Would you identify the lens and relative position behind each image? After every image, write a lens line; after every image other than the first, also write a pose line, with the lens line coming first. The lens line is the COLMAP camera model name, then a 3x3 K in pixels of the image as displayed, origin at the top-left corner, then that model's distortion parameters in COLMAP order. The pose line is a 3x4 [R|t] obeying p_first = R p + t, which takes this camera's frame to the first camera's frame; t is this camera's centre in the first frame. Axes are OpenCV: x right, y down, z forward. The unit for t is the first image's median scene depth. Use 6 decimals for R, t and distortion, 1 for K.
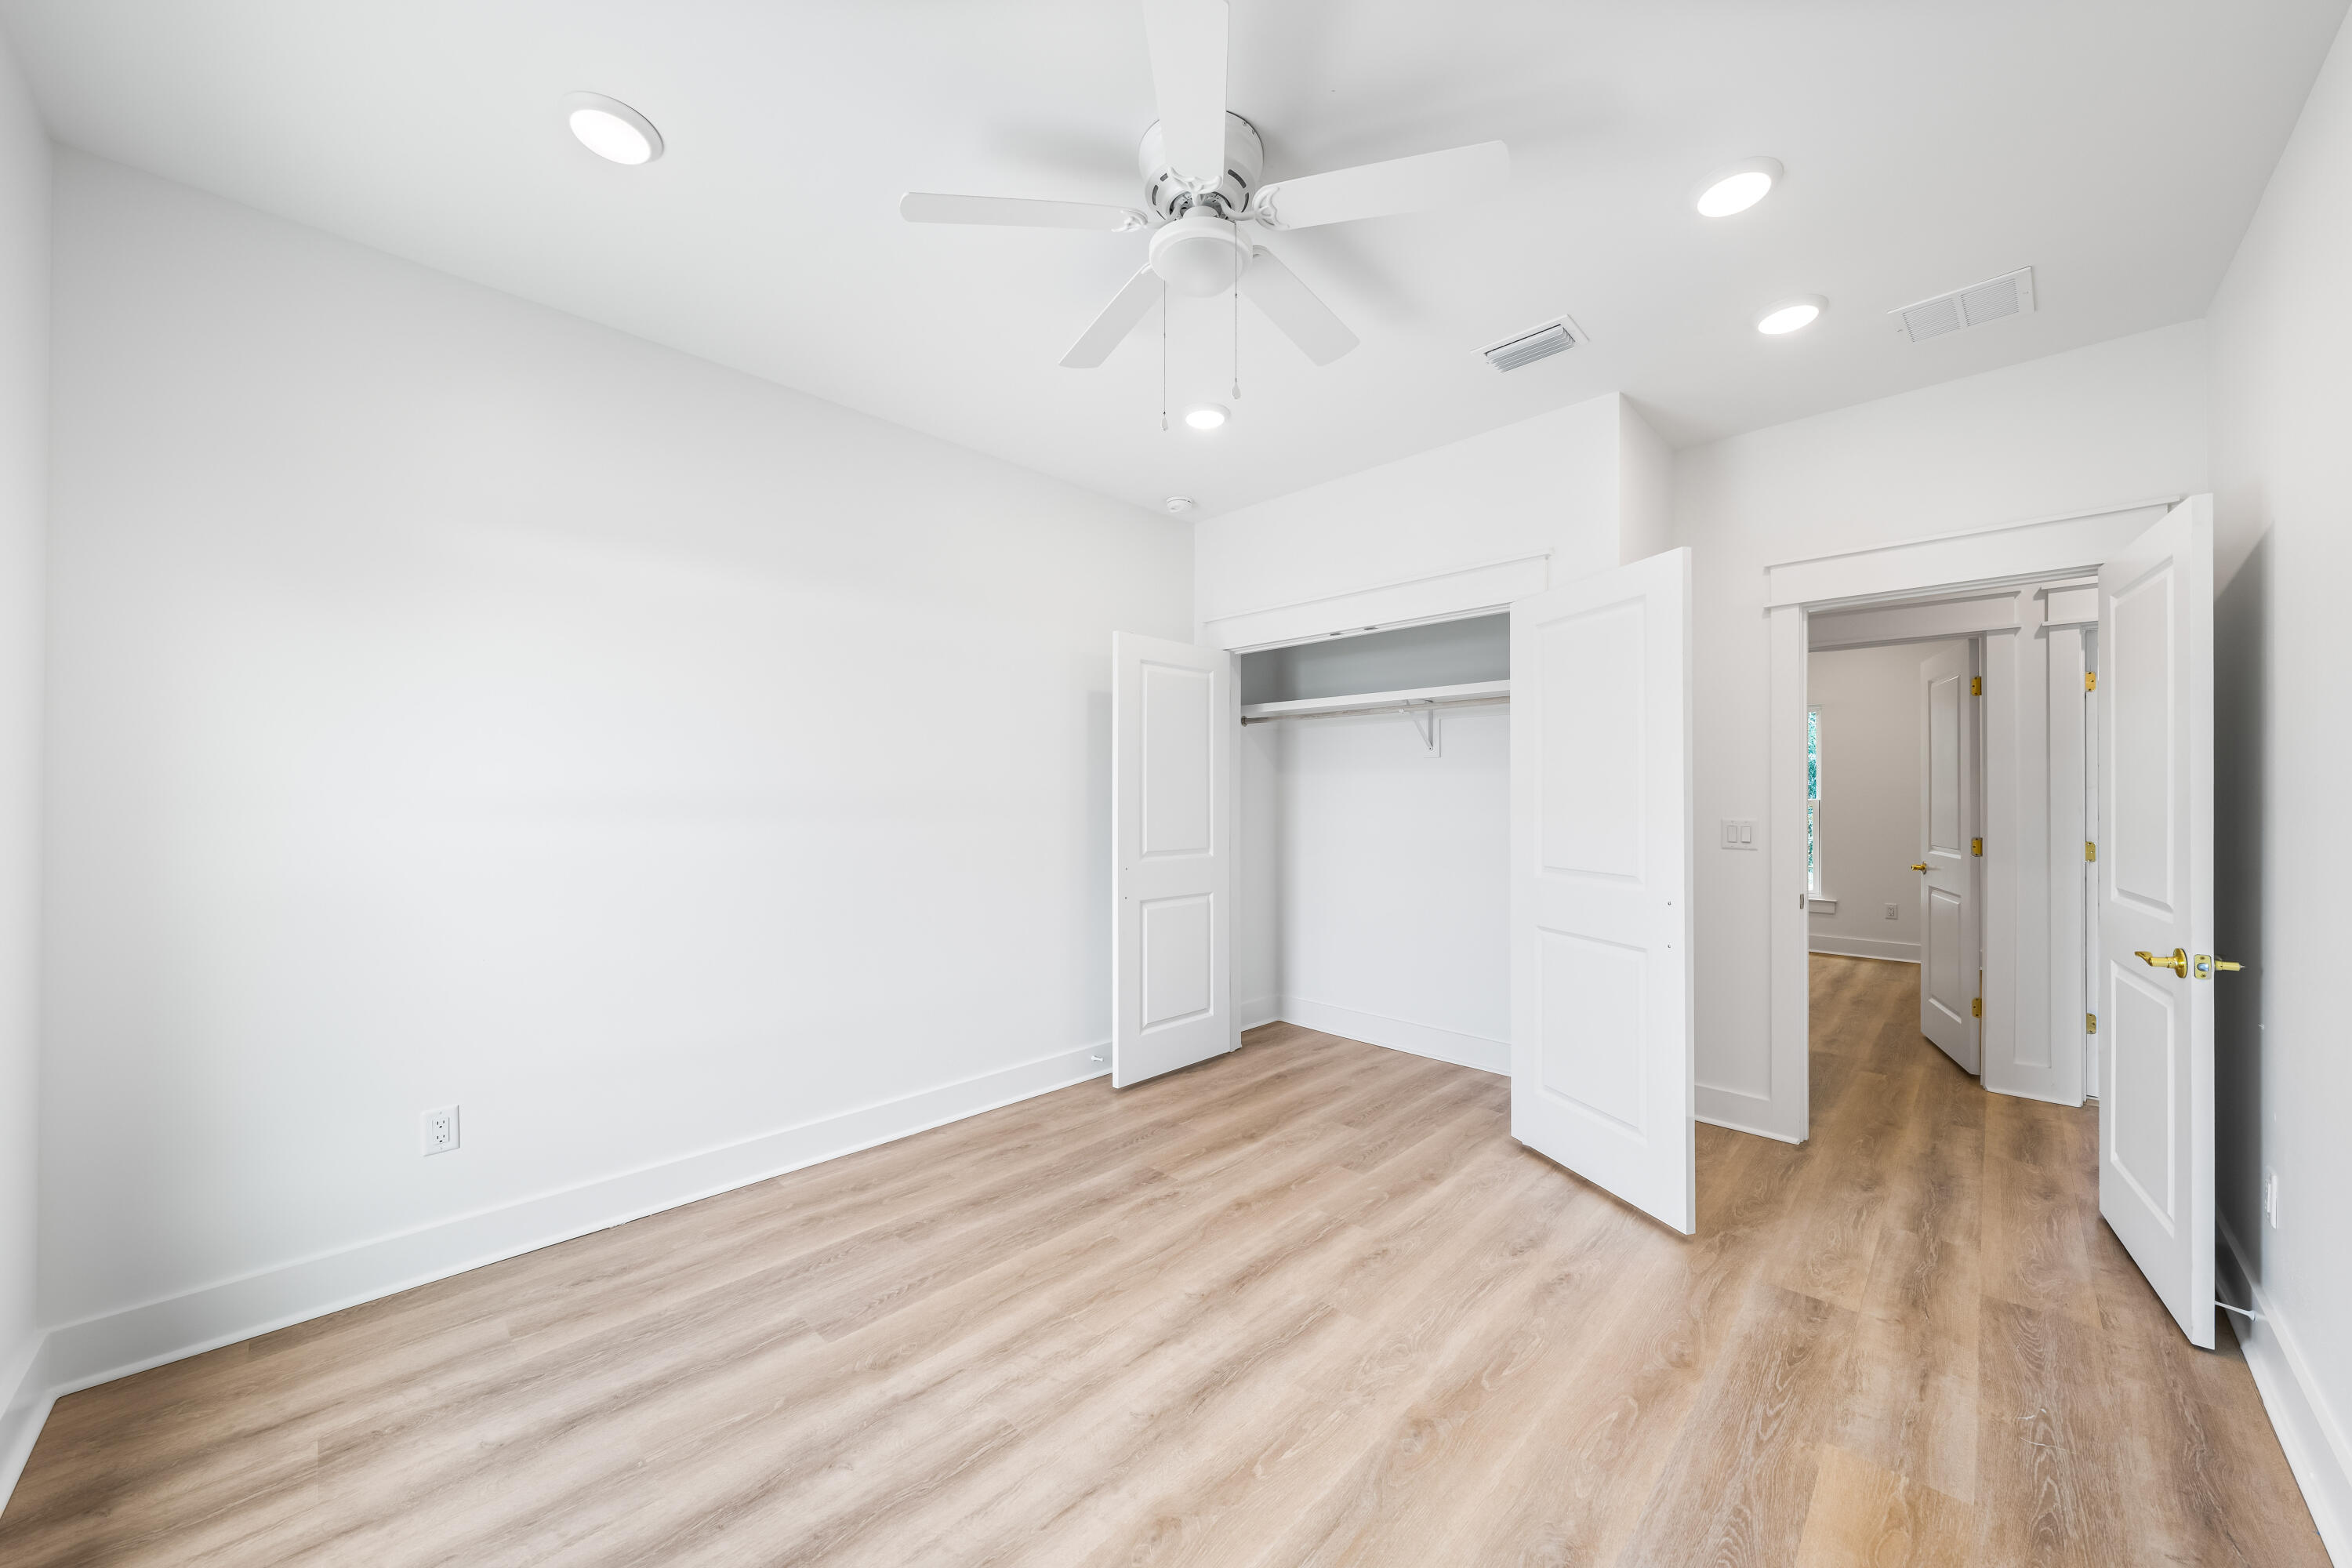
lens RADIAL K [[822.2, 0, 1176.0], [0, 822.2, 788.9], [0, 0, 1]] dist [-0.000567, -0.000089]
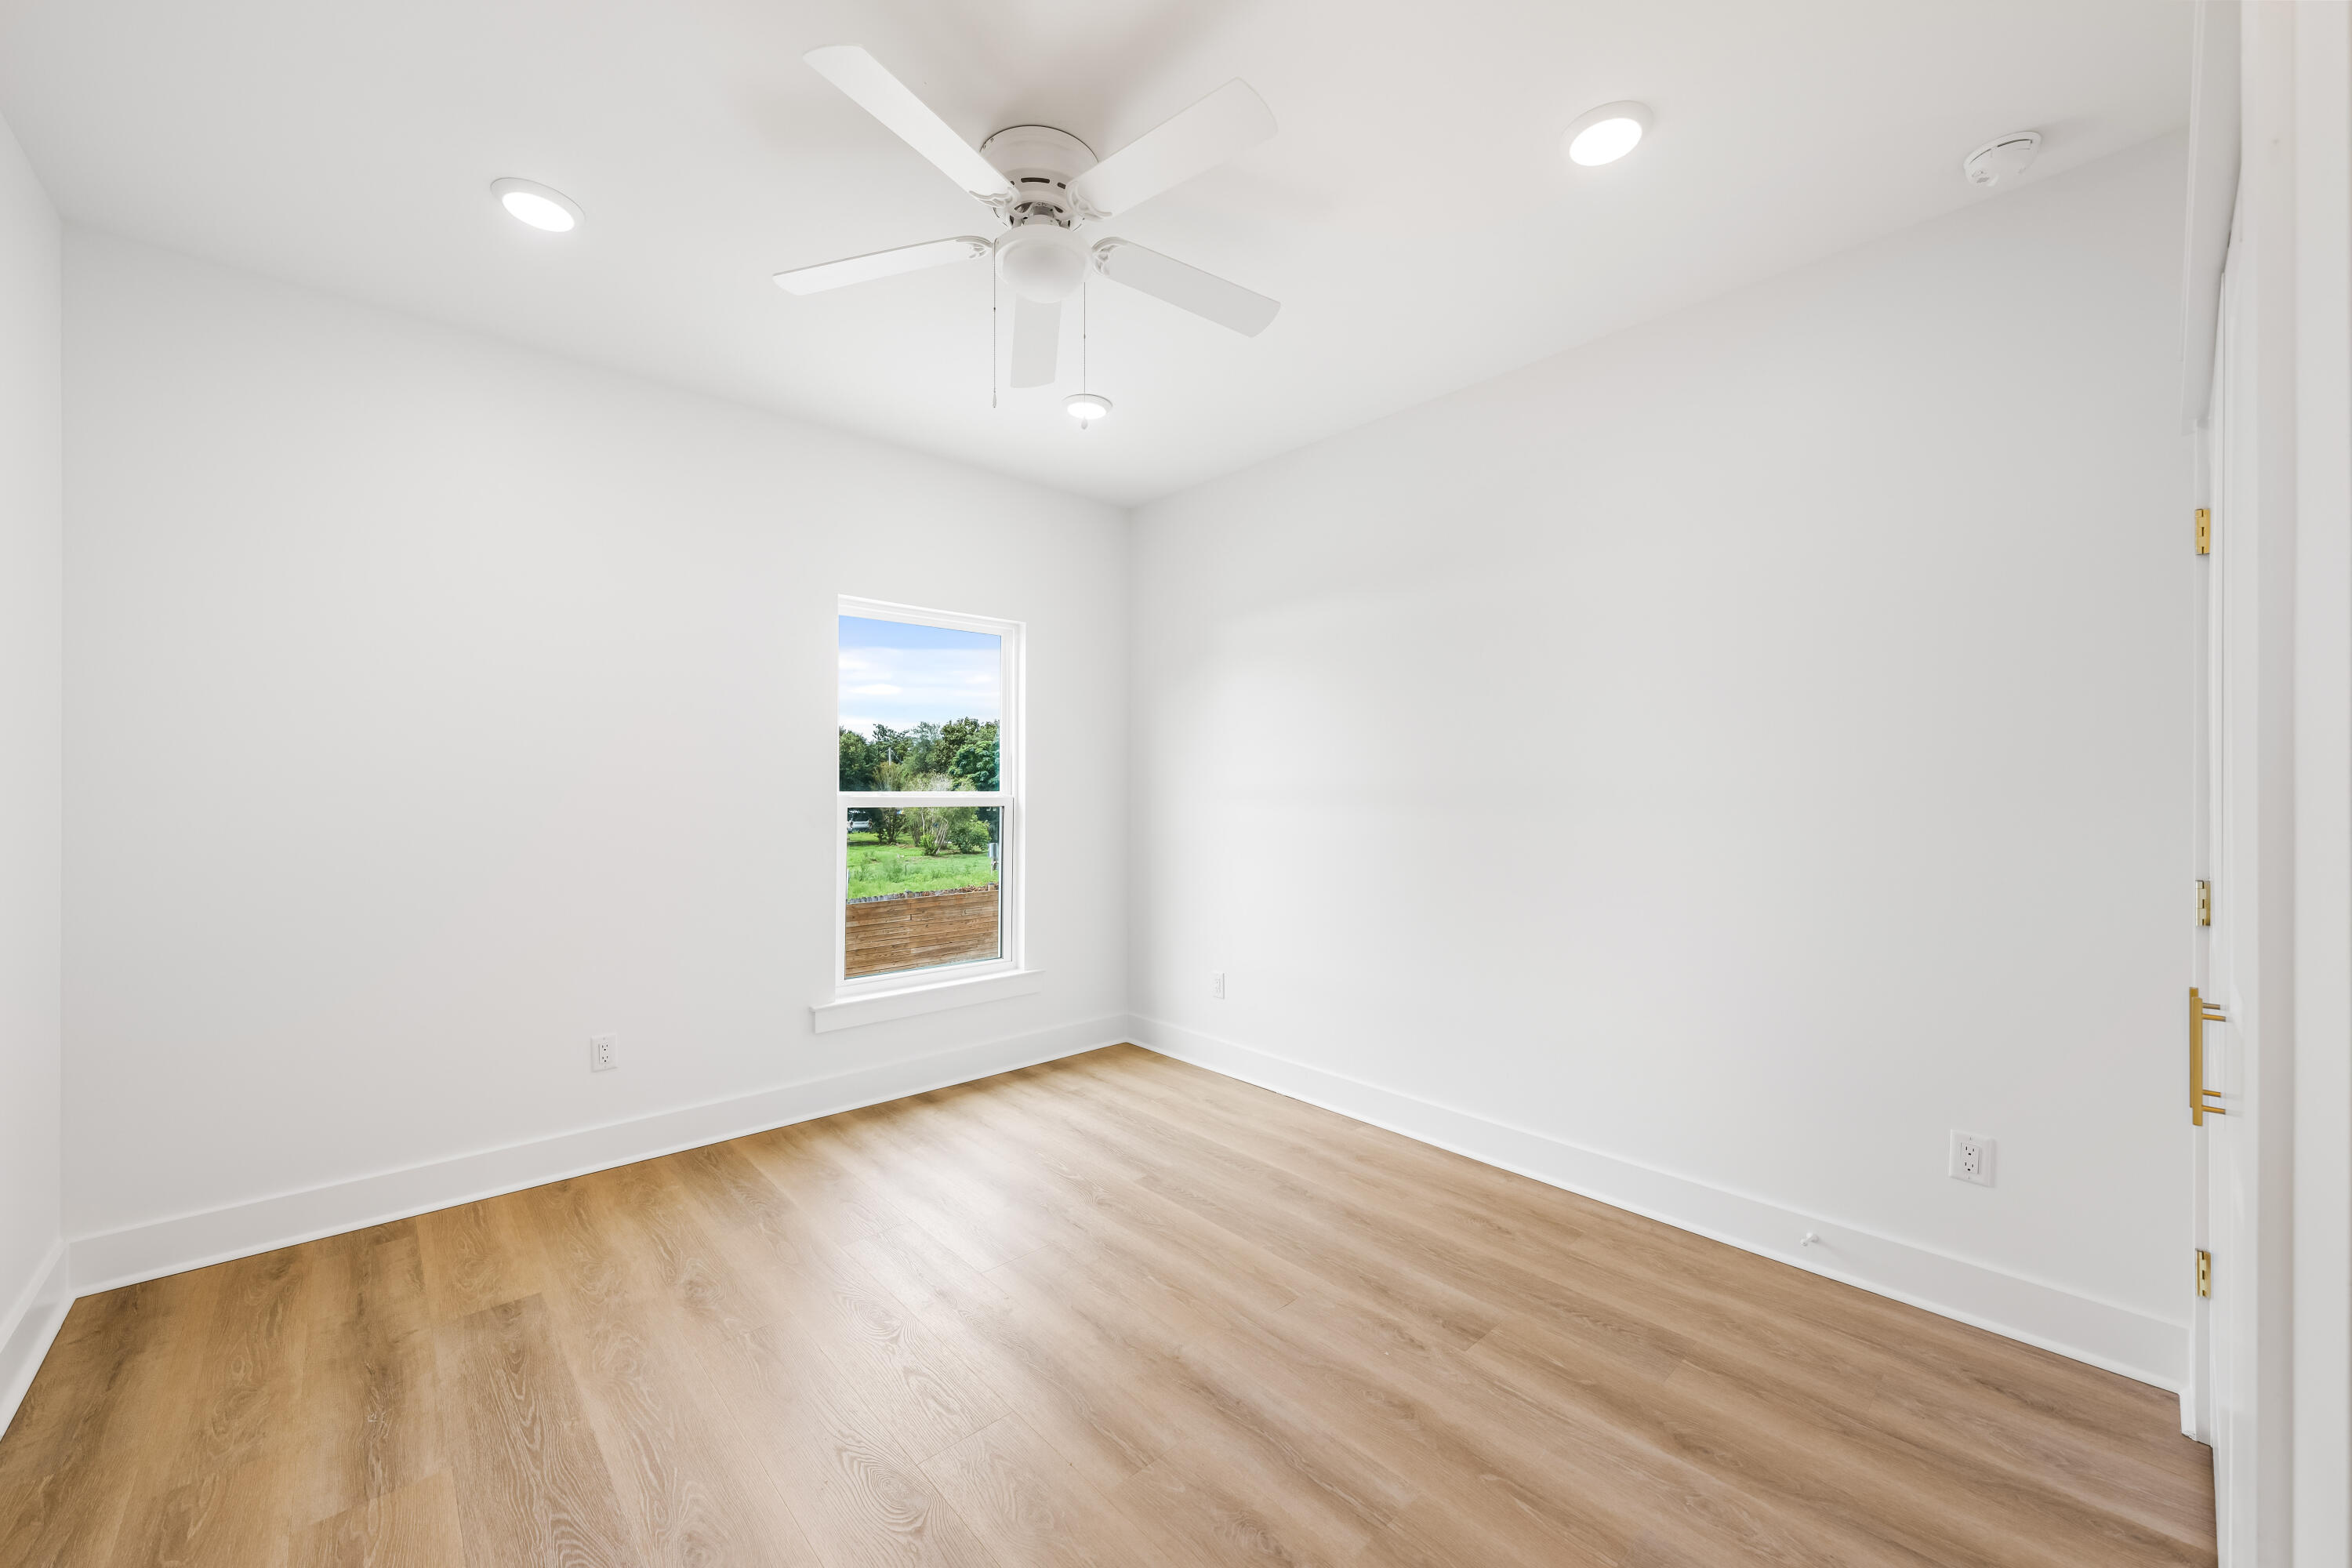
lens RADIAL K [[913.7, 0, 1176.5], [0, 913.7, 788.3], [0, 0, 1]] dist [-0.001710, -0.000181]
pose [[-0.053272, -0.003073, -0.998575, 0.730480], [0.003605, 0.999988, -0.003270, 0.024948], [0.998574, -0.003774, -0.053261, 0.790516]]
